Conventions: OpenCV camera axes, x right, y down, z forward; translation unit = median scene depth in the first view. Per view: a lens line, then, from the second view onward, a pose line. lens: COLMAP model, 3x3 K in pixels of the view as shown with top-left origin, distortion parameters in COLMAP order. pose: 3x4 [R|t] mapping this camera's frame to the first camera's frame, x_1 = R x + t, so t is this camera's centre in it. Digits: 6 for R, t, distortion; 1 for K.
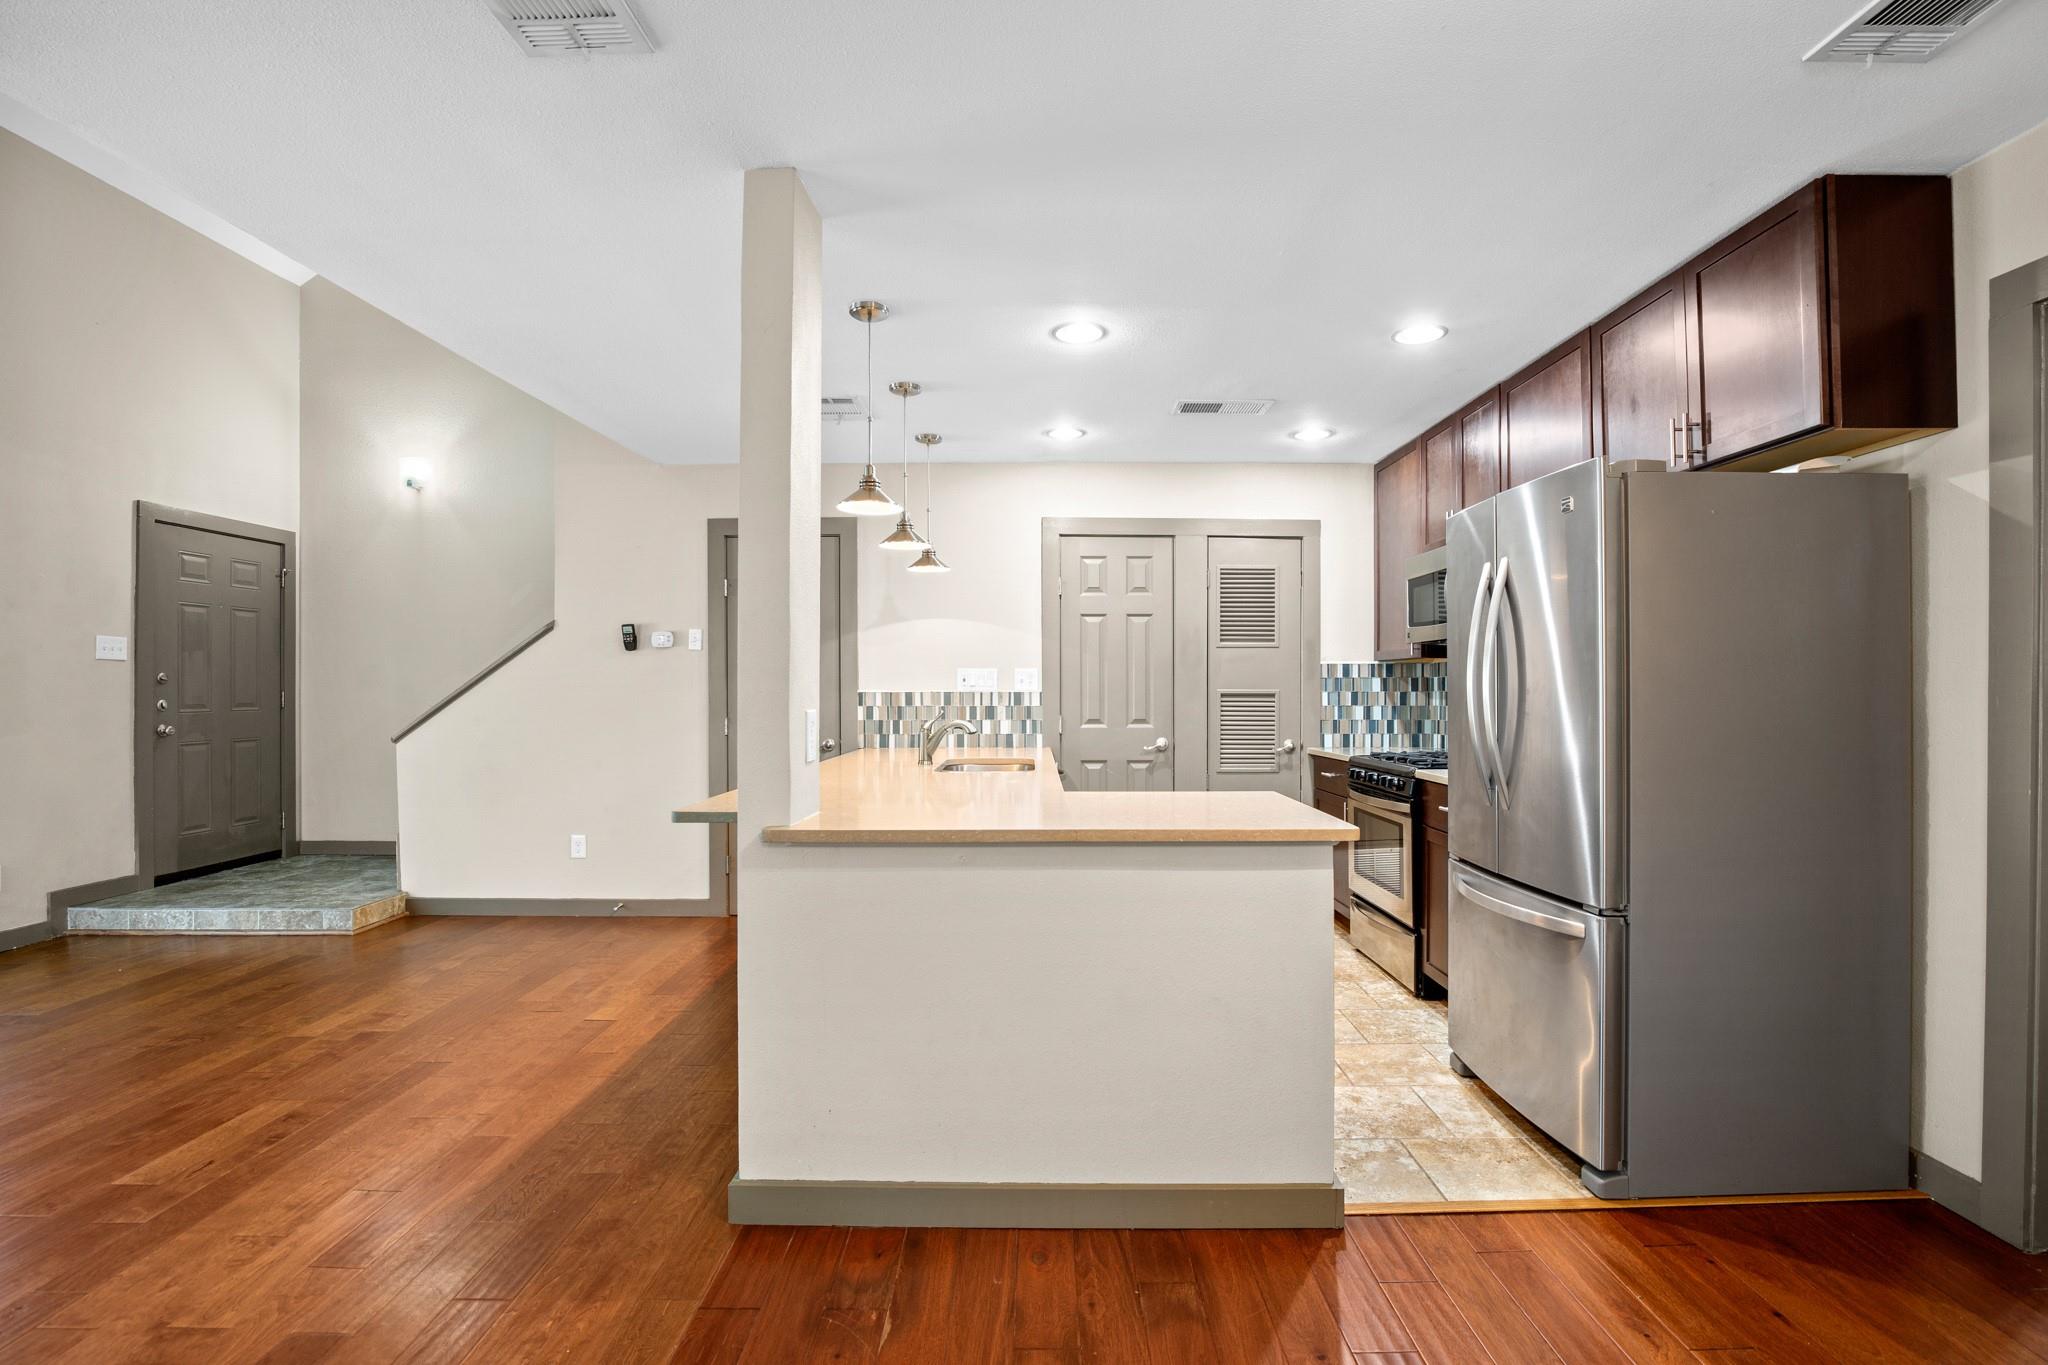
lens RADIAL K [[942.7, 0, 1029.0], [0, 942.7, 691.6], [0, 0, 1]] dist [-0.026946, 0.001984]
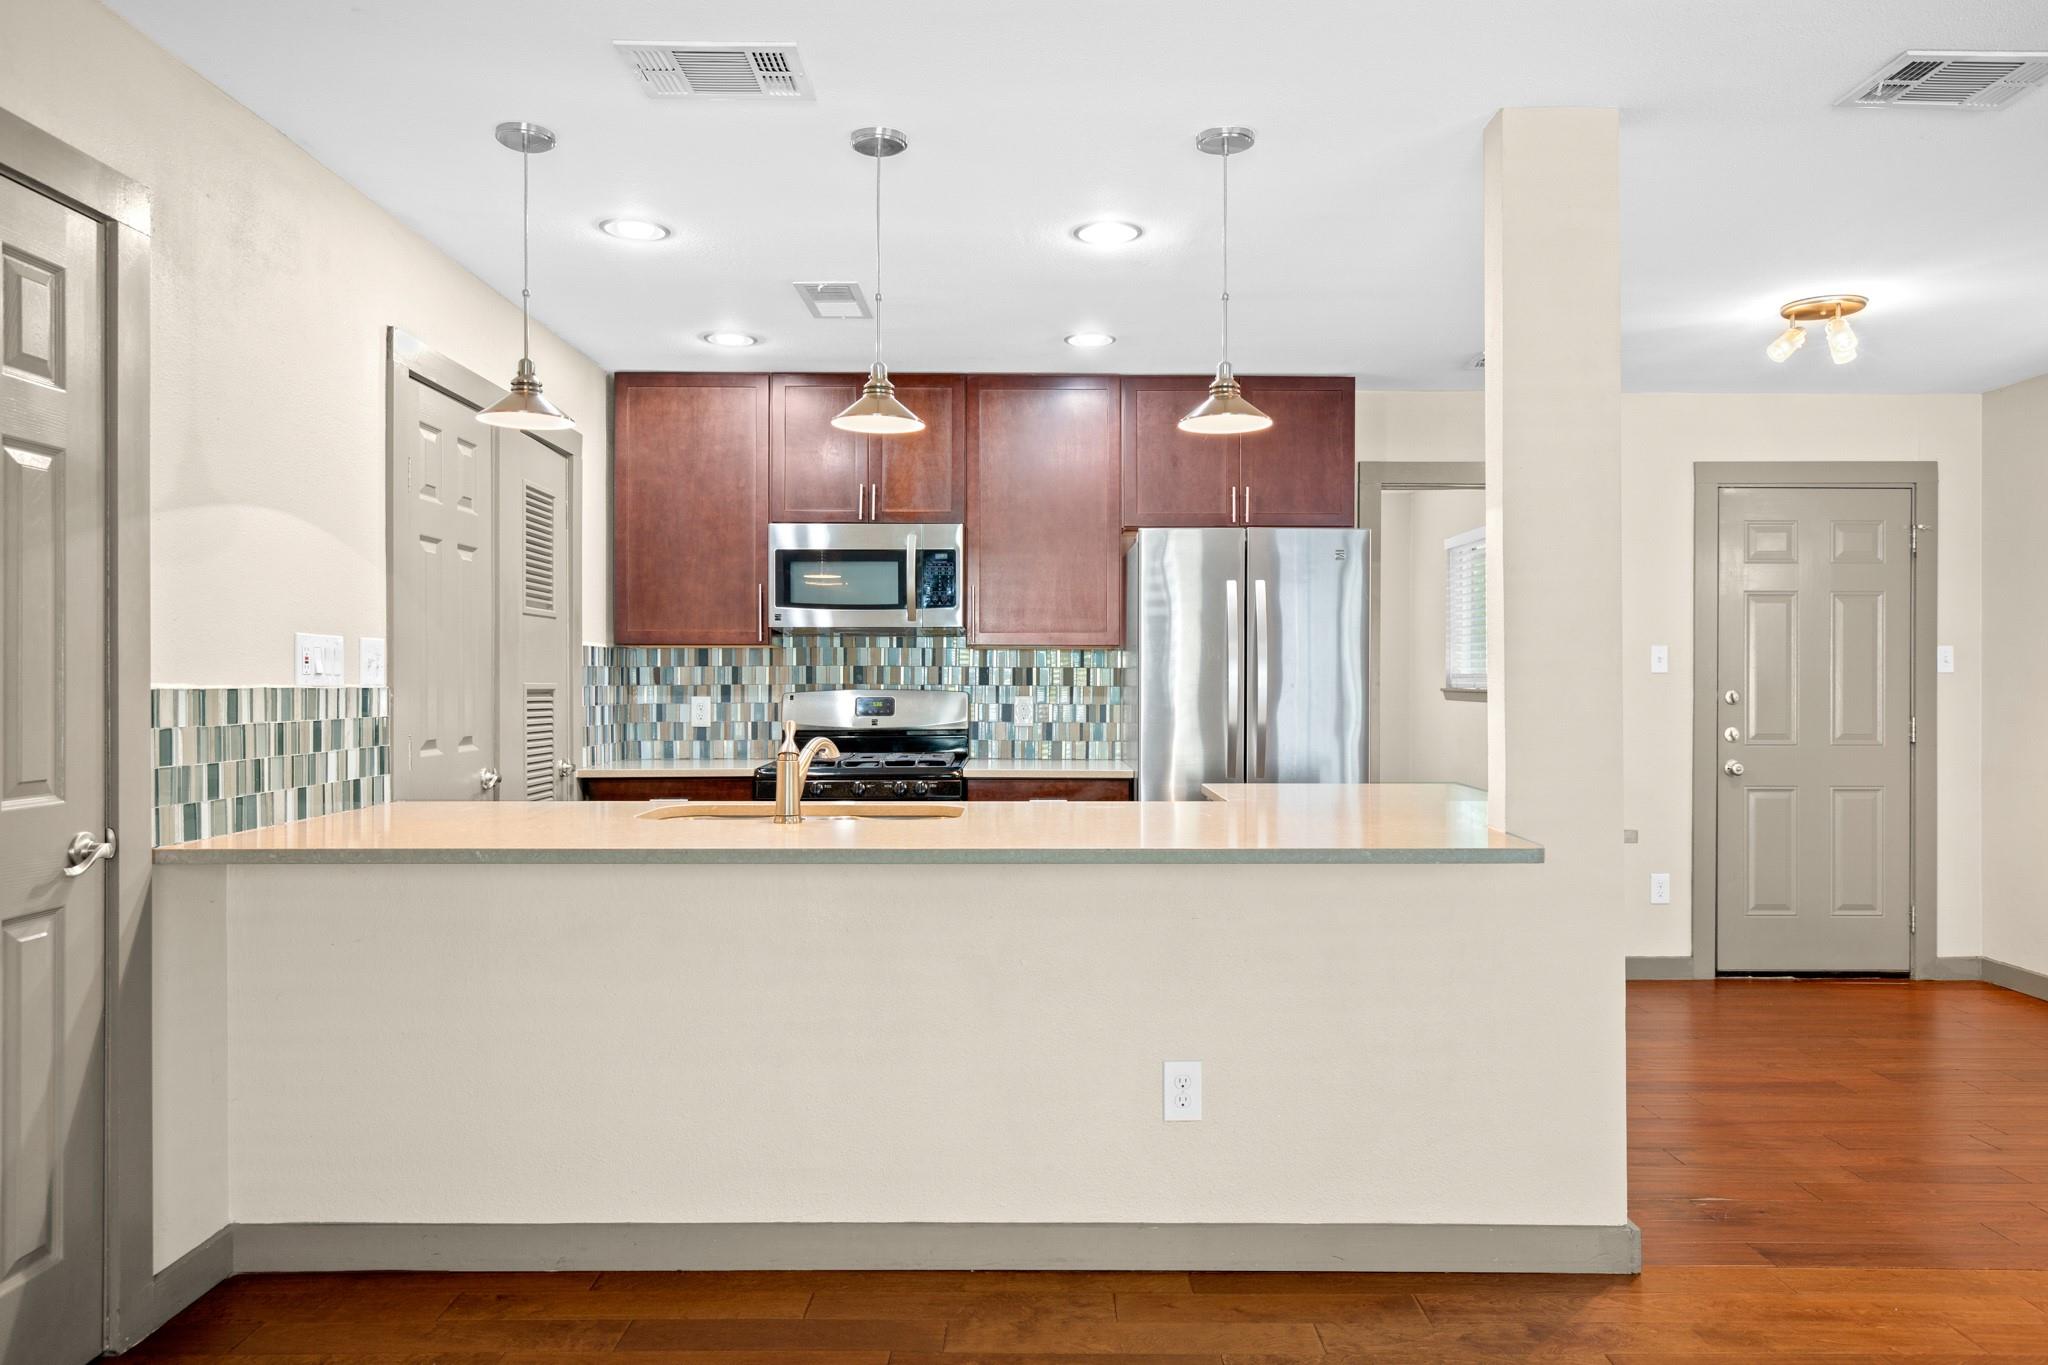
lens RADIAL K [[1391.4, 0, 1042.7], [0, 1391.4, 681.3], [0, 0, 1]] dist [0.009031, 0.005256]
pose [[-0.010296, 0.001057, 0.999946, -0.706197], [-0.000085, 0.999999, -0.001058, -0.002131], [-0.999947, -0.000096, -0.010296, 0.672130]]
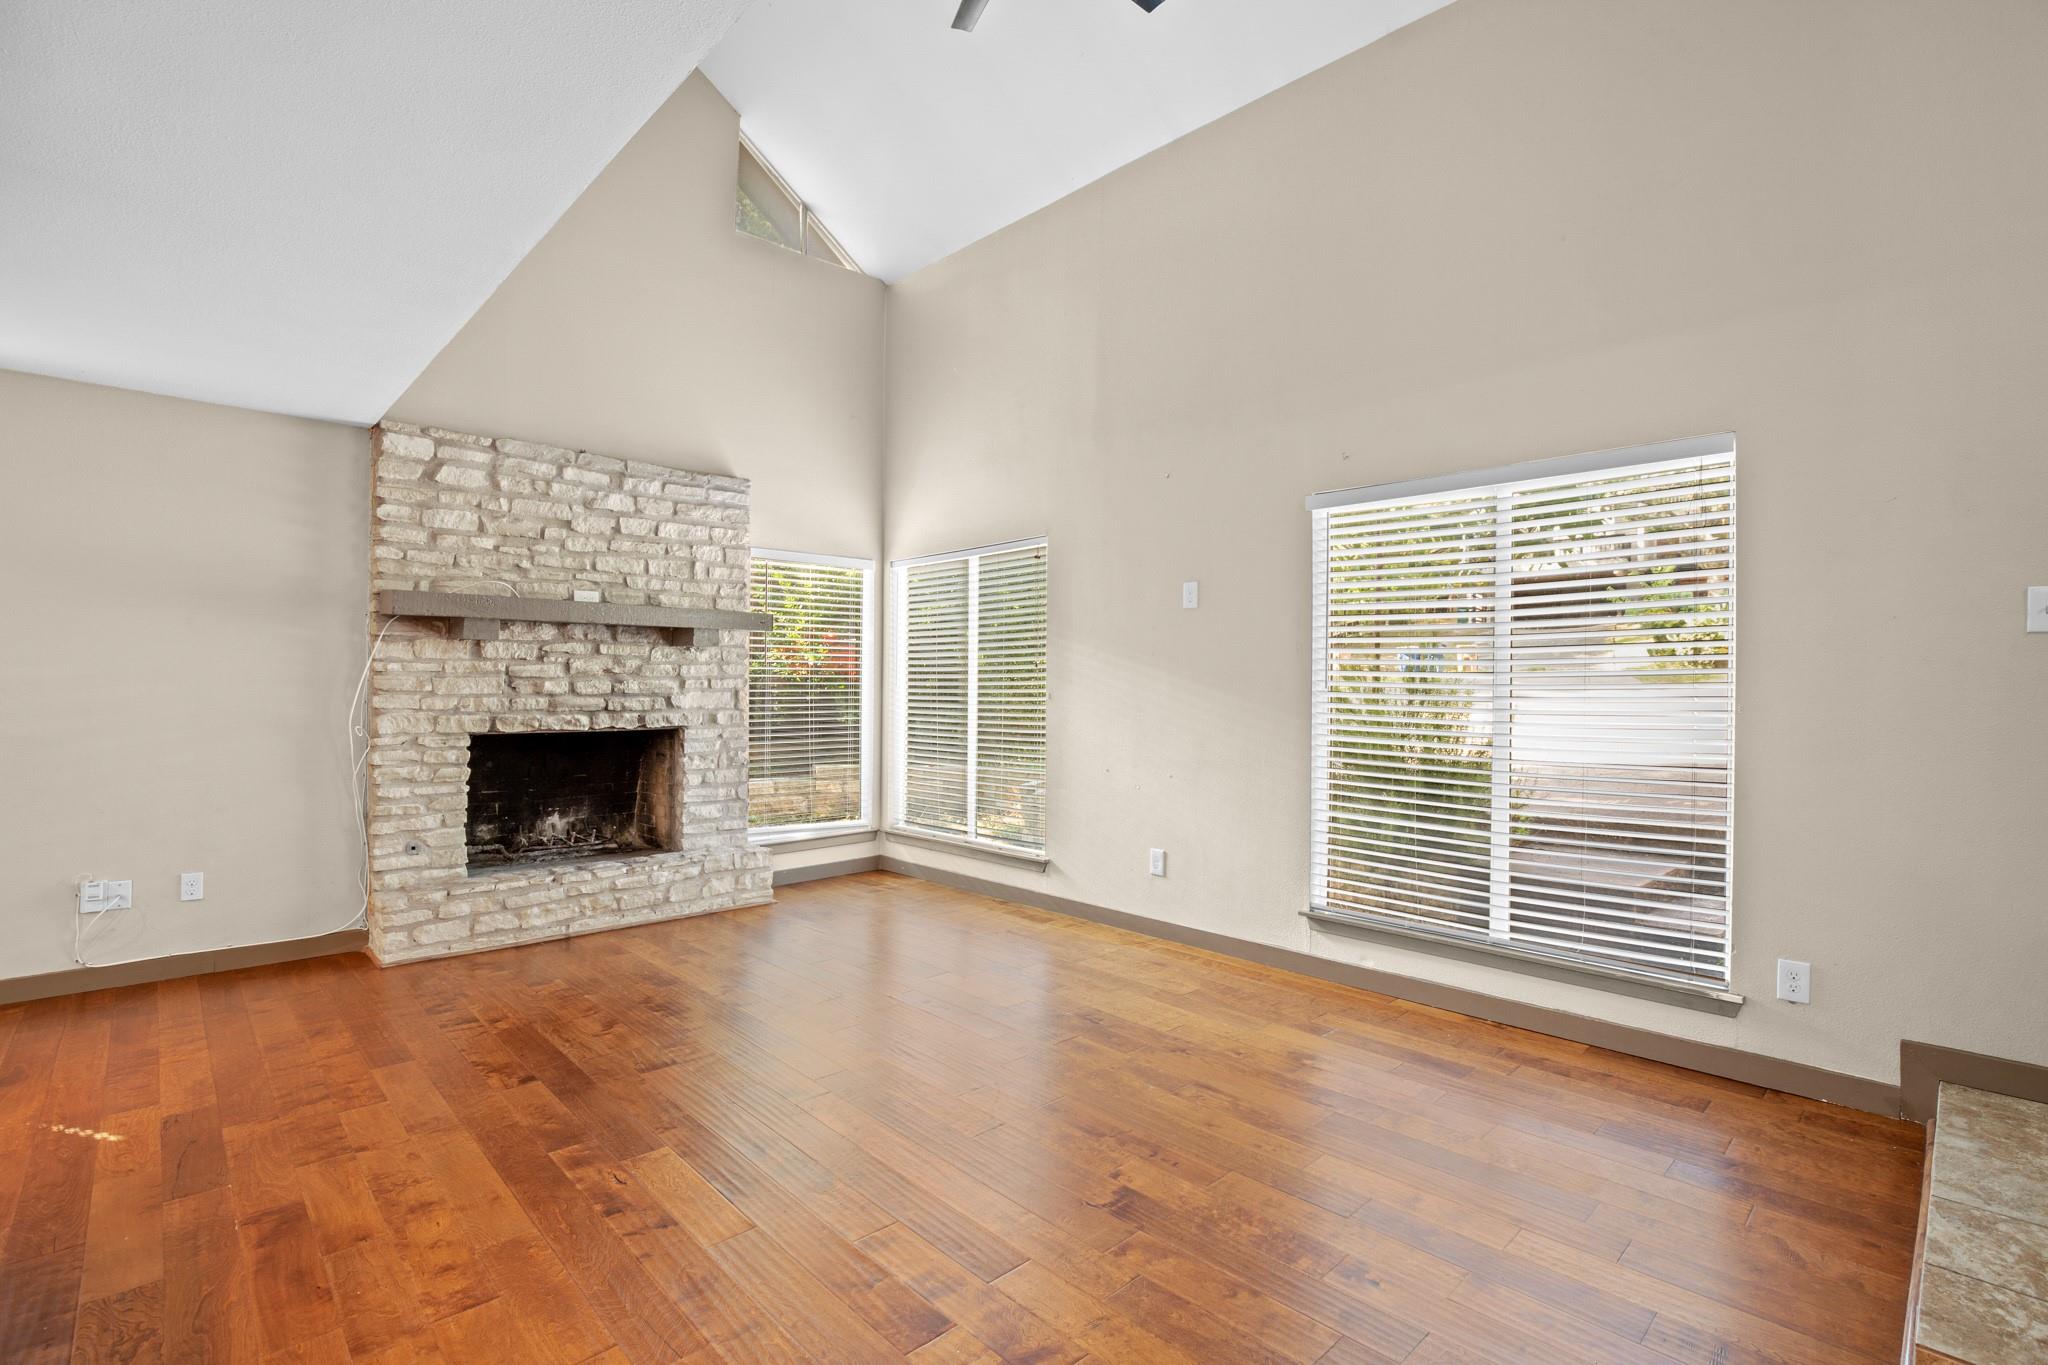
lens RADIAL K [[942.7, 0, 1035.0], [0, 942.7, 686.6], [0, 0, 1]] dist [-0.026946, 0.001984]
pose [[-0.713936, -0.001271, -0.700210, -0.244757], [-0.004251, 0.999988, 0.002518, -0.002275], [0.700199, 0.004774, -0.713932, 0.931498]]
